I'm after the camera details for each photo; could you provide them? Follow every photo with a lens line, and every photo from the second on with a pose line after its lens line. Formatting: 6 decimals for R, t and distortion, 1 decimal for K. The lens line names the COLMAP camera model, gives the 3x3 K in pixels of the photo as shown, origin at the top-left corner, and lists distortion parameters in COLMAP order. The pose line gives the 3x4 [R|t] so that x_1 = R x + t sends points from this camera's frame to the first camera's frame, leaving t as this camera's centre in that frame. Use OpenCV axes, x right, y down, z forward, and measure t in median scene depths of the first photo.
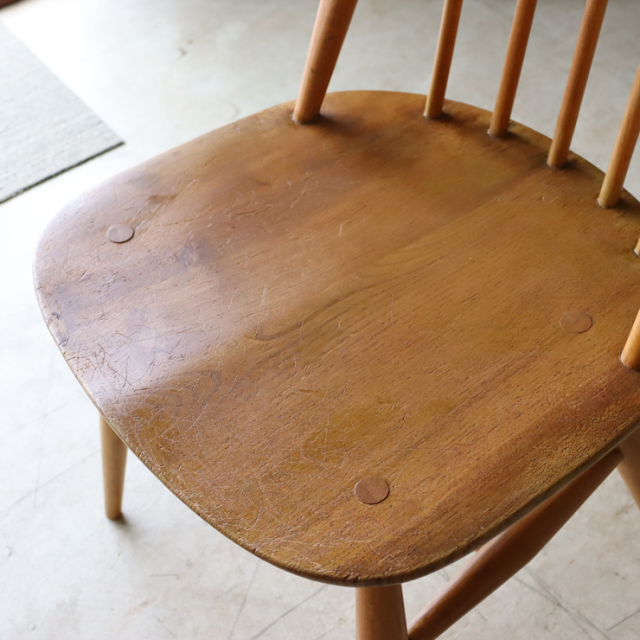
lens RADIAL K [[986.2, 0, 320.1], [0, 986.2, 319.9], [0, 0, 1]] dist [-0.061195, 0.000000]
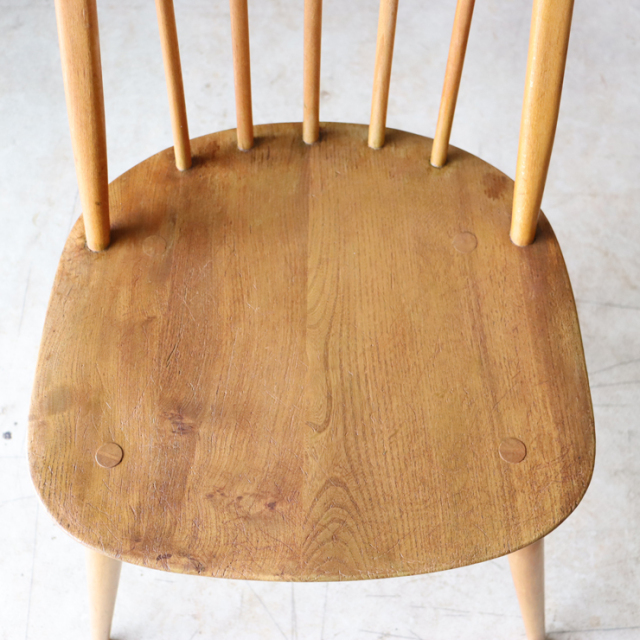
lens RADIAL K [[910.1, 0, 320.0], [0, 910.1, 319.6], [0, 0, 1]] dist [-0.093502, 0.000000]
pose [[0.606806, -0.667426, 0.431658, -0.419006], [0.569187, 0.743934, 0.350127, -0.432508], [-0.554809, 0.033235, 0.831313, 0.128144]]
